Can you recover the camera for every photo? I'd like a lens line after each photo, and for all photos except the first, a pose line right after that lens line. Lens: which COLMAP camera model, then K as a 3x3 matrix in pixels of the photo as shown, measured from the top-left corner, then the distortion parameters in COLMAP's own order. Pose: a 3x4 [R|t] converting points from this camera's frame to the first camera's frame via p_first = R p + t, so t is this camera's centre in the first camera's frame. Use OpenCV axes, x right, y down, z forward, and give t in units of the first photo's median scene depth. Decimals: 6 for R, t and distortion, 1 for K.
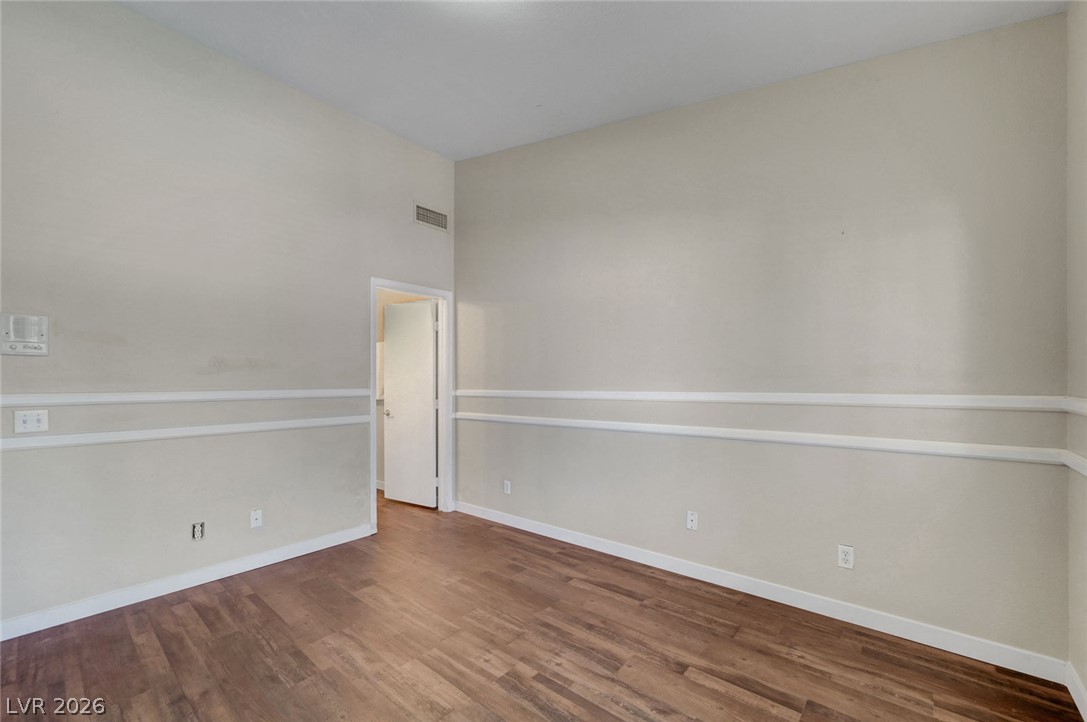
lens RADIAL K [[441.0, 0, 548.5], [0, 441.0, 378.6], [0, 0, 1]] dist [0.000290, 0.000085]
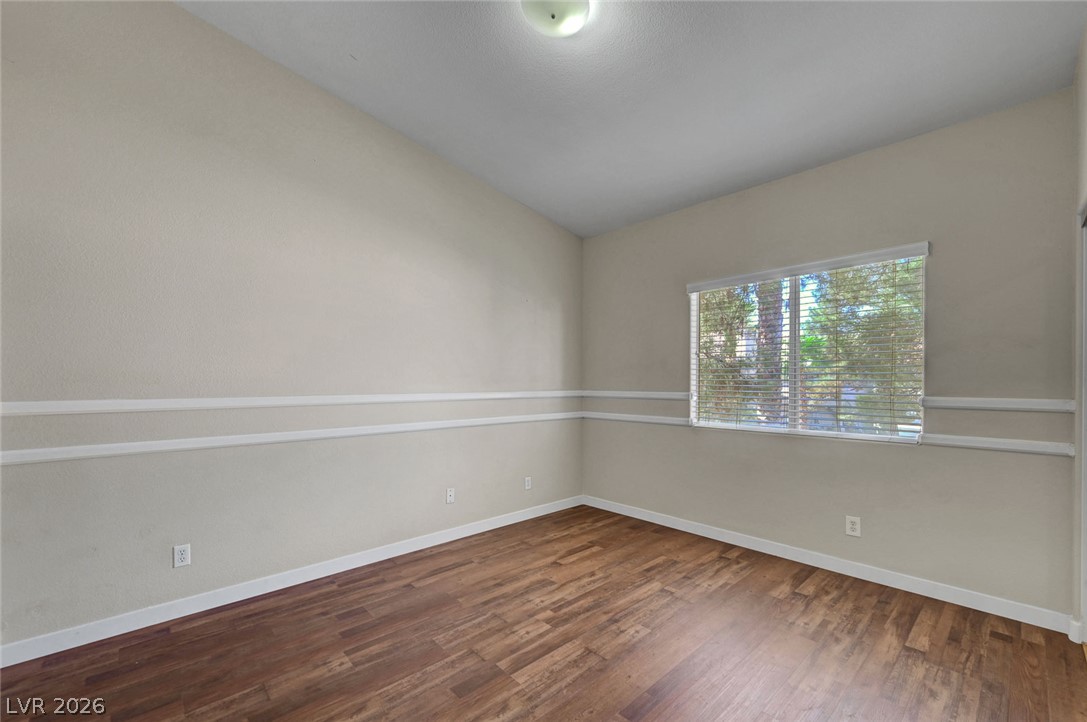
lens RADIAL K [[441.0, 0, 548.5], [0, 441.0, 378.6], [0, 0, 1]] dist [0.000290, 0.000085]
pose [[0.118912, 0.017665, 0.992748, -1.130523], [-0.006793, 0.999833, -0.016977, 0.014266], [-0.992882, -0.004725, 0.119012, 0.738456]]
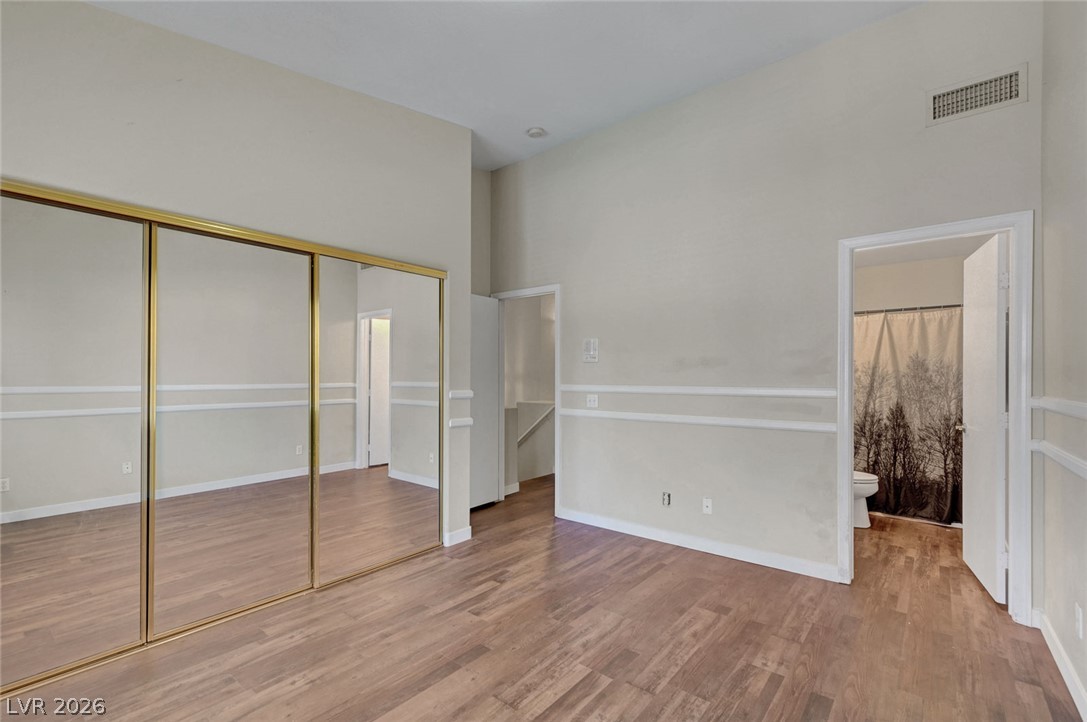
lens RADIAL K [[469.3, 0, 551.1], [0, 469.3, 376.2], [0, 0, 1]] dist [-0.002291, -0.000169]
pose [[0.023167, -0.002439, -0.999729, 0.638594], [0.000207, 0.999997, -0.002435, 0.006052], [0.999732, -0.000150, 0.023167, 0.809690]]
